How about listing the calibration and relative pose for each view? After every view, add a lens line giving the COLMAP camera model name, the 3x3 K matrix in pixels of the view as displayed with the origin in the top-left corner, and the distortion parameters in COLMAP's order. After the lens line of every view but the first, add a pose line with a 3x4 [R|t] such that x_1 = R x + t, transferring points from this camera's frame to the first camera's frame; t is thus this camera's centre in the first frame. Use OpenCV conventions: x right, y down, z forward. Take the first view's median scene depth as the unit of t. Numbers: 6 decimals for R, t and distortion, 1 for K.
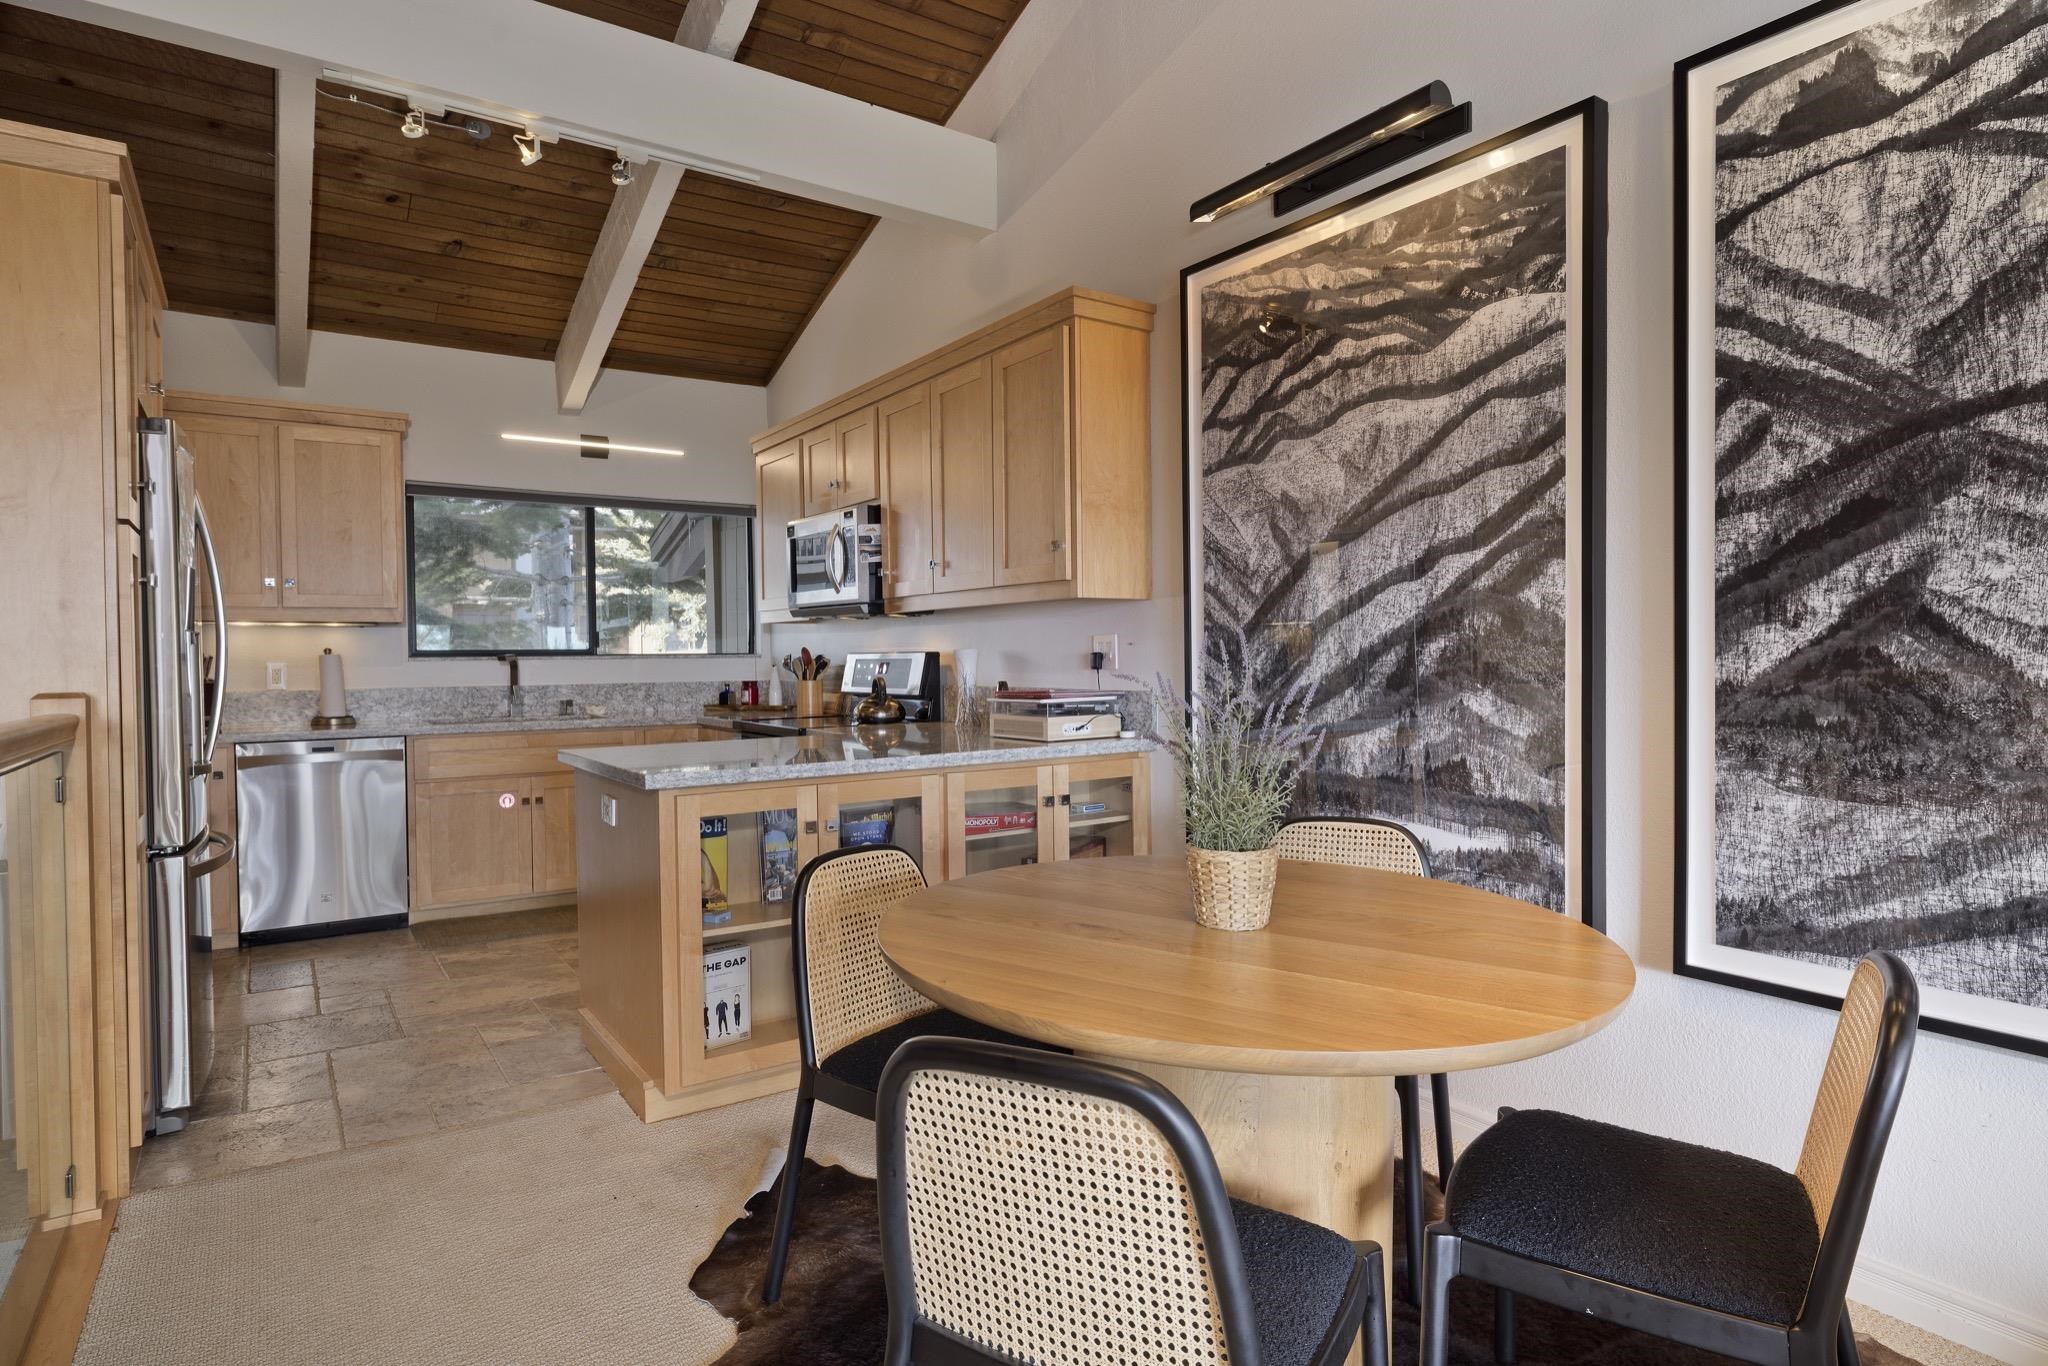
lens RADIAL K [[1110.4, 0, 1024.9], [0, 1110.4, 682.0], [0, 0, 1]] dist [0.000573, -0.000665]
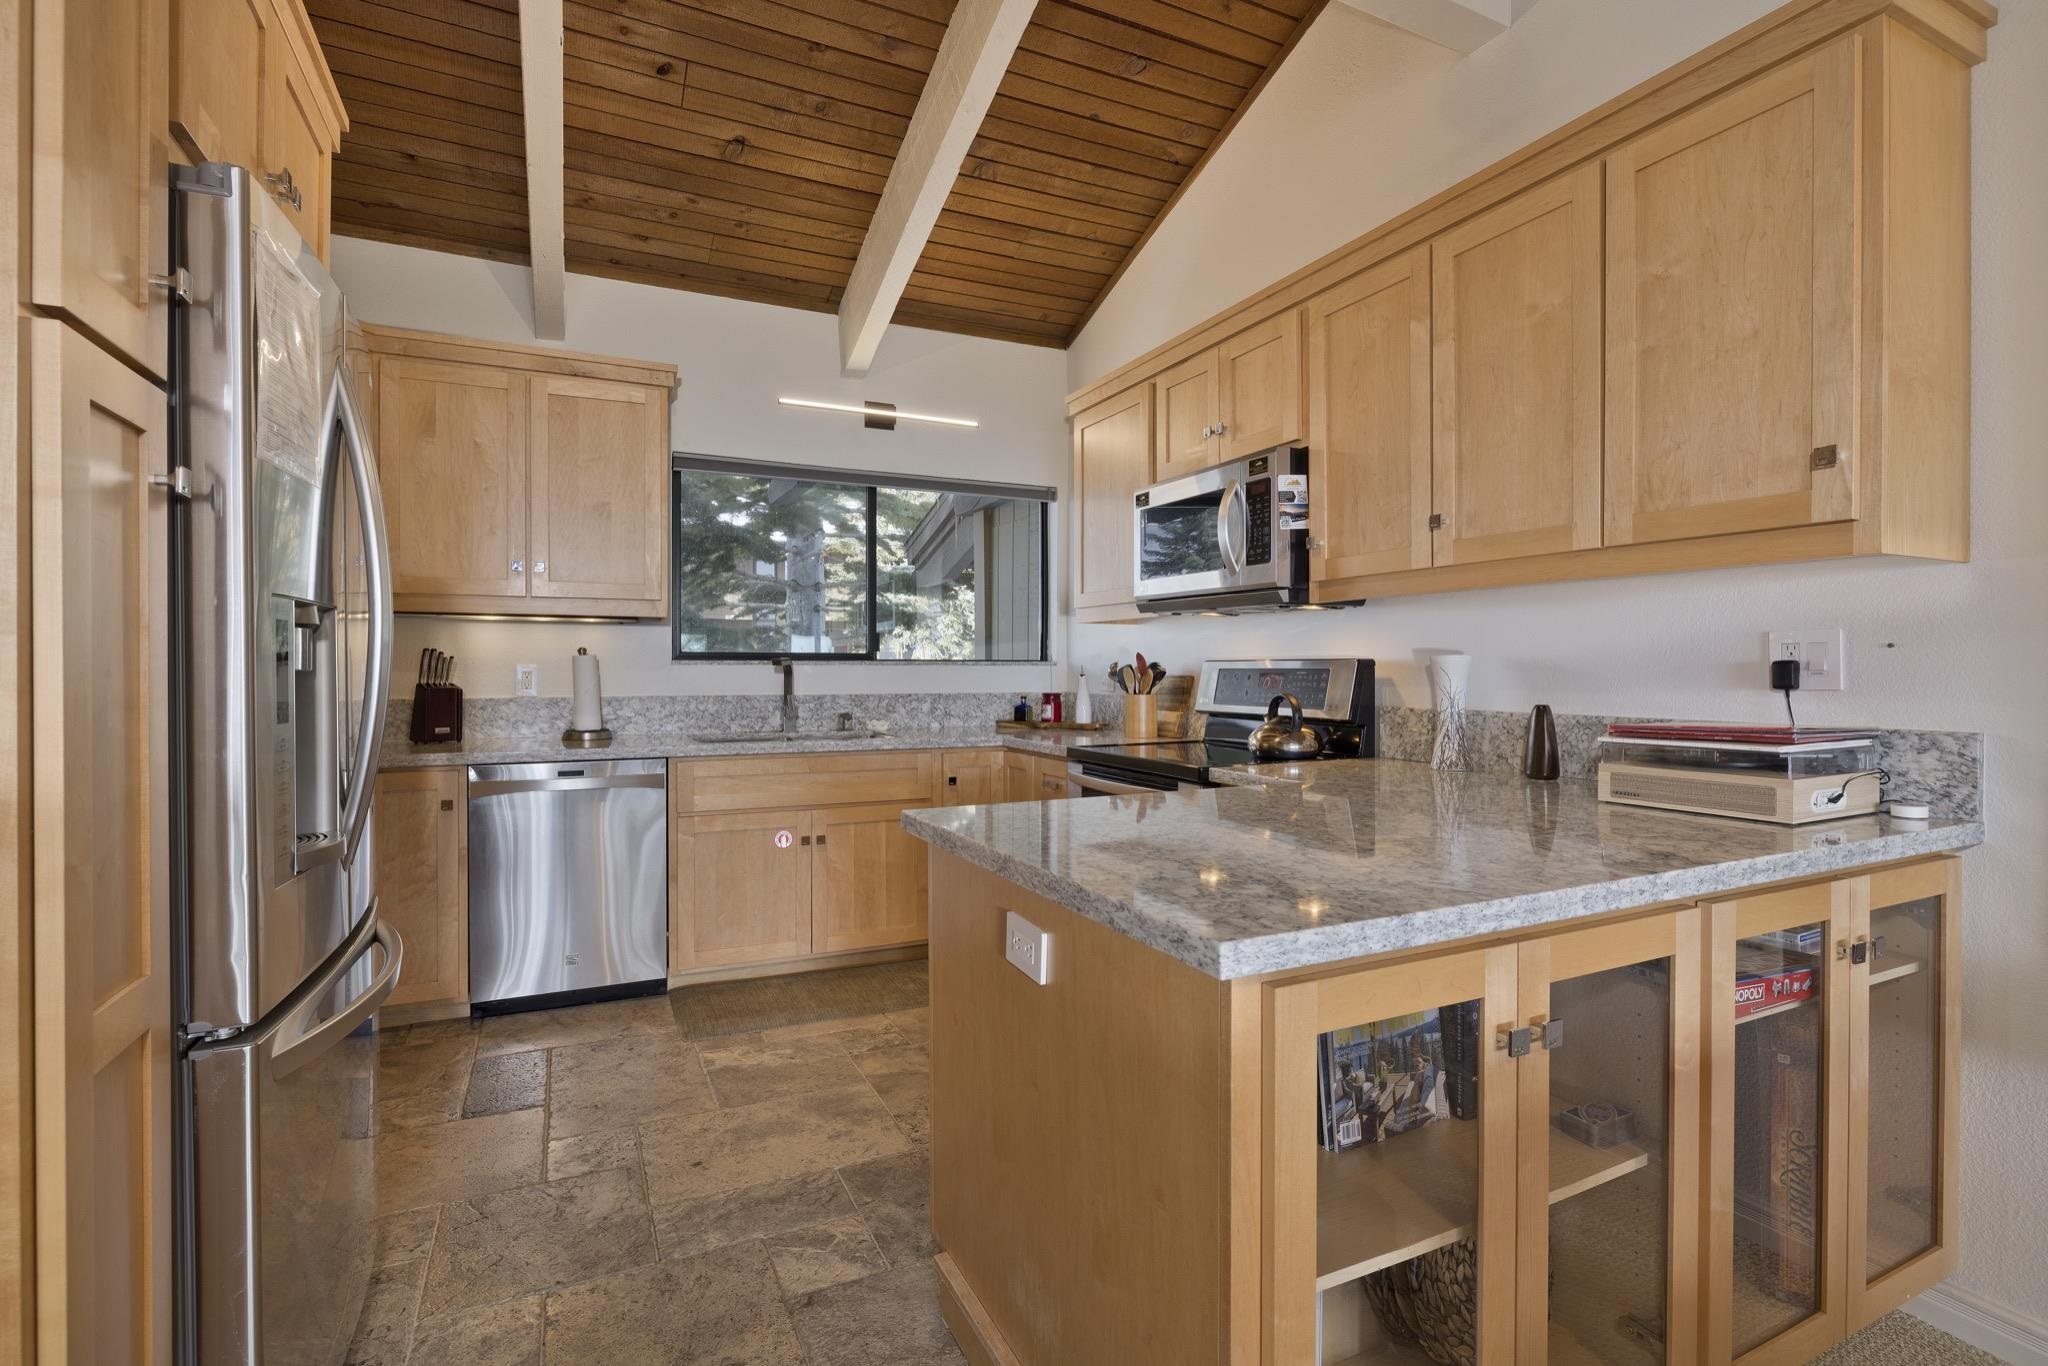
lens RADIAL K [[955.8, 0, 1024.0], [0, 955.8, 683.0], [0, 0, 1]] dist [-0.002852, -0.000273]
pose [[0.988475, 0.014036, -0.150733, -0.189409], [-0.015168, 0.999865, -0.006361, -0.004412], [0.150623, 0.008574, 0.988554, 0.337437]]
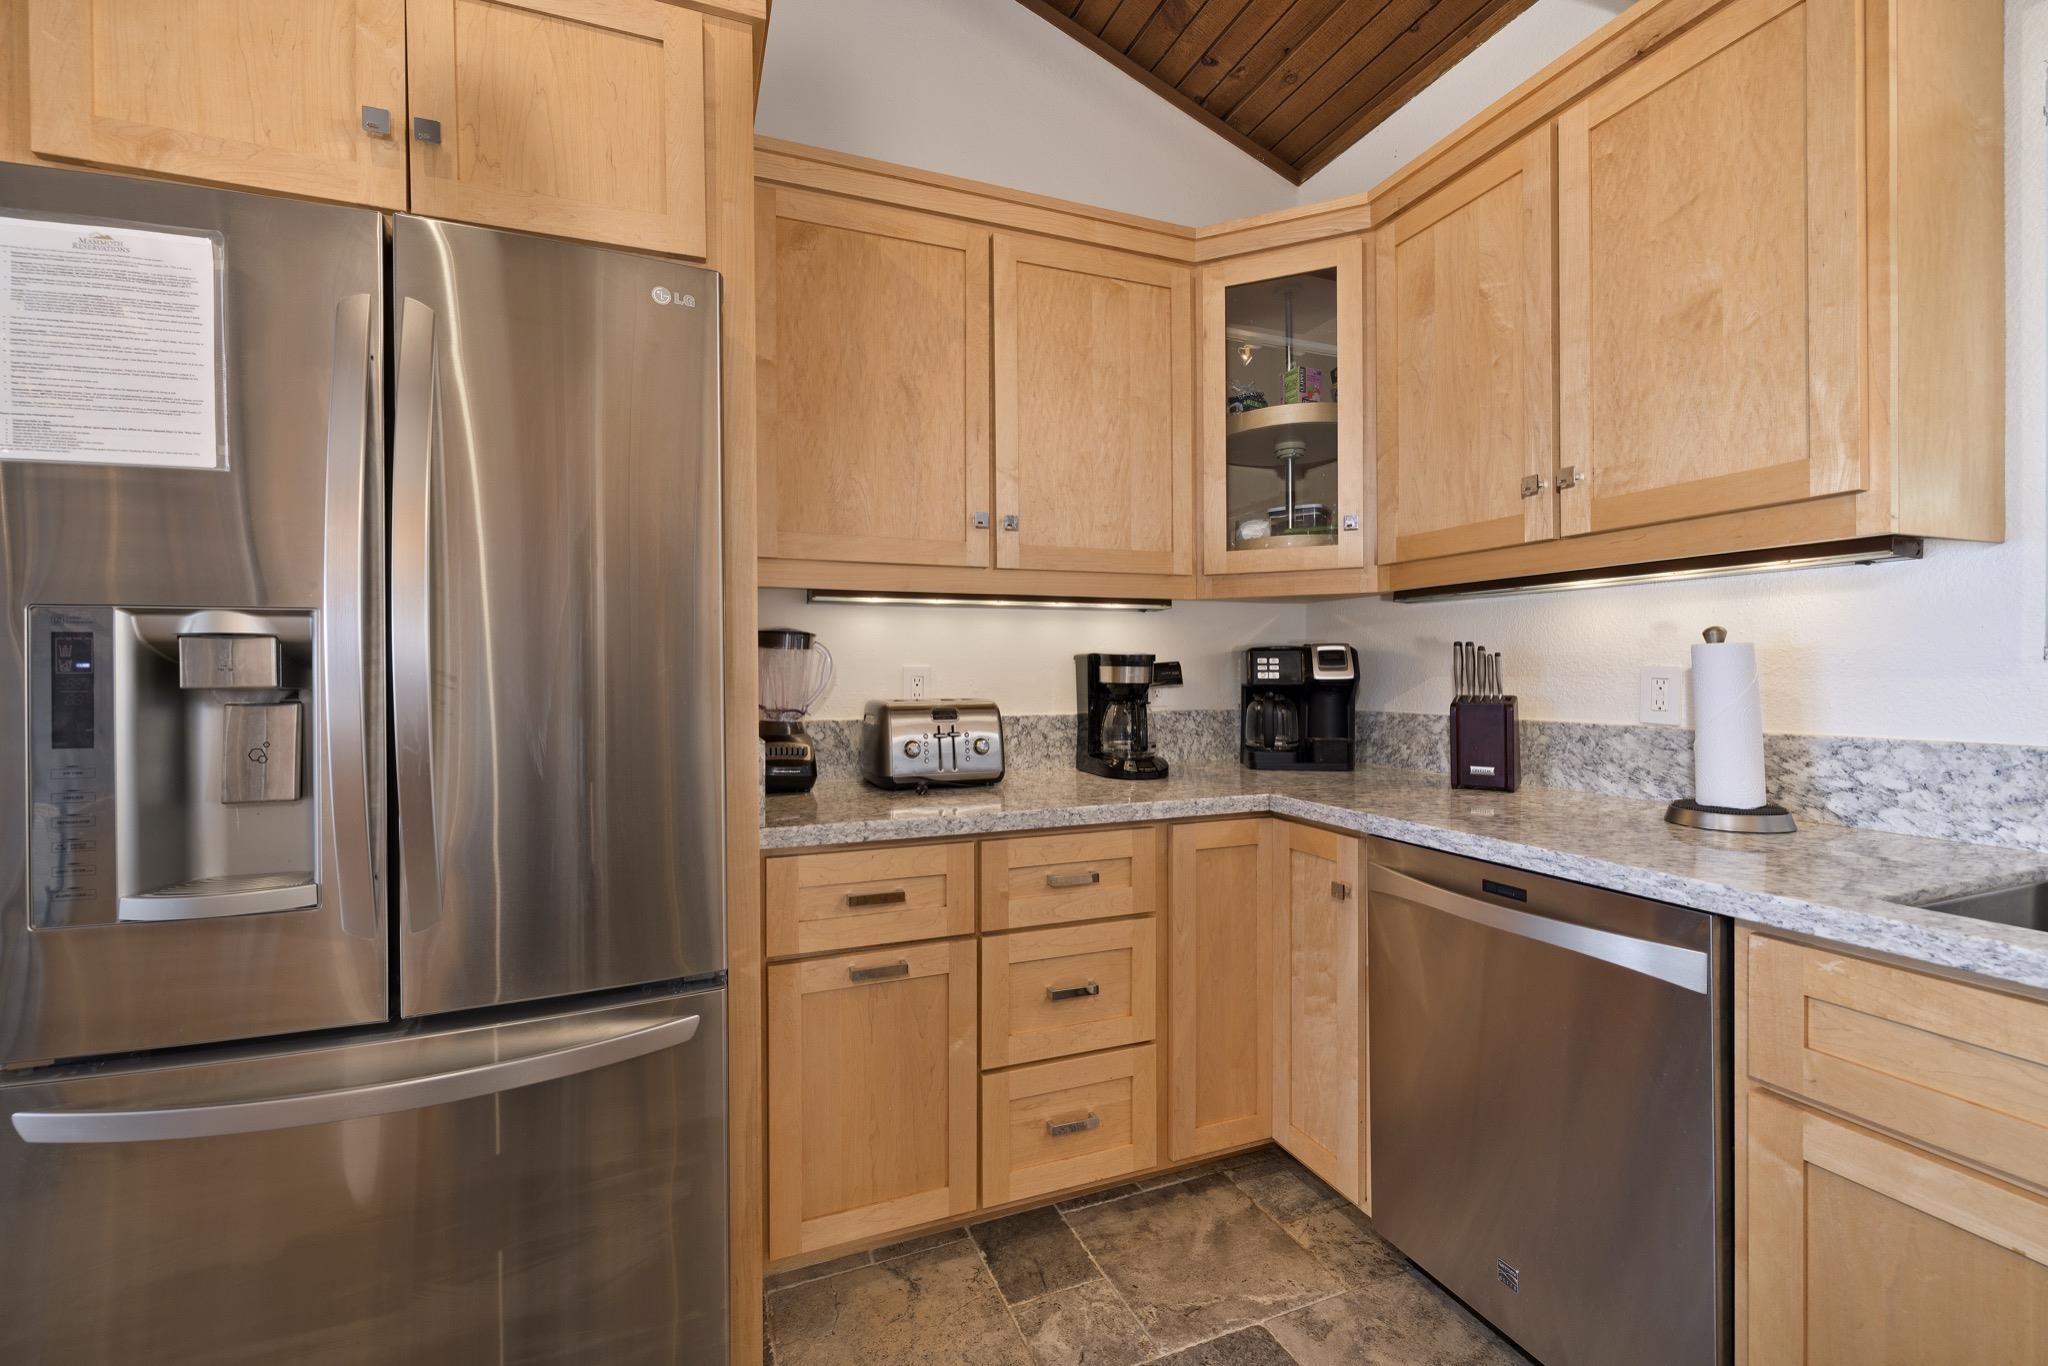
lens RADIAL K [[859.0, 0, 1019.2], [0, 859.0, 677.0], [0, 0, 1]] dist [-0.000475, -0.000626]
pose [[-0.223395, 0.015395, -0.974606, -0.278030], [-0.016639, 0.999669, 0.019605, -0.014748], [0.974586, 0.020597, -0.223065, 0.822544]]
